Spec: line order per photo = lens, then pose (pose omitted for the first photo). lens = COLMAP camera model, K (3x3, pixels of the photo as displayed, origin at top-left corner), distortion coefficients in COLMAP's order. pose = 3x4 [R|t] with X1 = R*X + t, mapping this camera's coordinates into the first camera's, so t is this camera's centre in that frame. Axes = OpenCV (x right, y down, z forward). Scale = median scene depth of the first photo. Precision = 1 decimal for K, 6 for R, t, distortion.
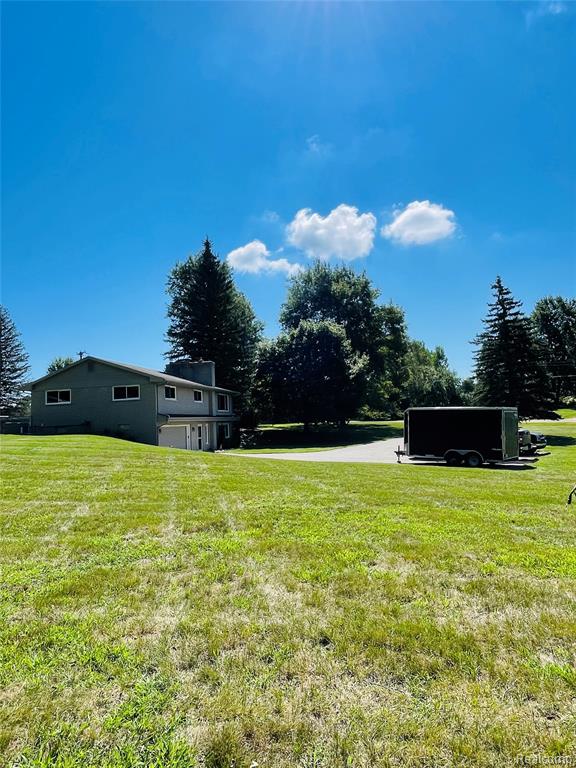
lens RADIAL K [[467.1, 0, 286.9], [0, 467.1, 382.6], [0, 0, 1]] dist [-0.002074, -0.000047]
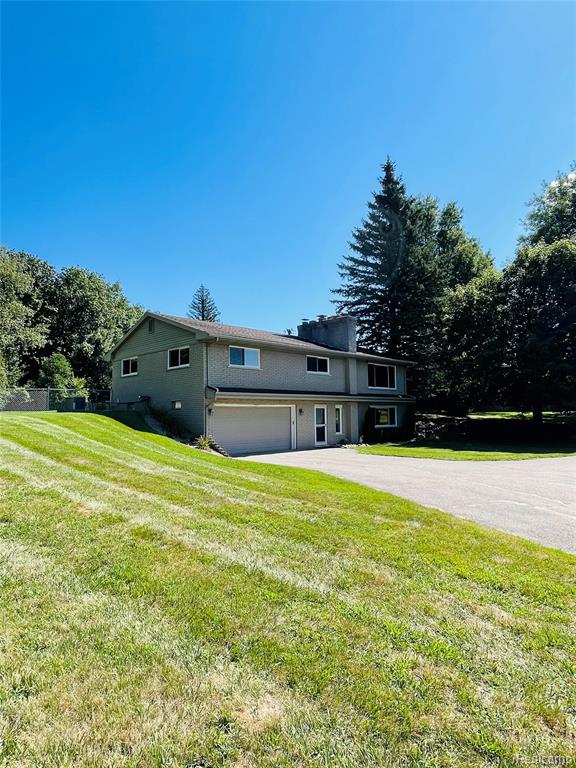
lens RADIAL K [[460.2, 0, 288.5], [0, 460.2, 387.2], [0, 0, 1]] dist [0.004167, 0.000405]
pose [[0.827497, -0.003746, -0.561457, 0.150596], [0.025417, 0.999203, 0.030793, 0.038245], [0.560894, -0.039752, 0.826933, 0.390795]]
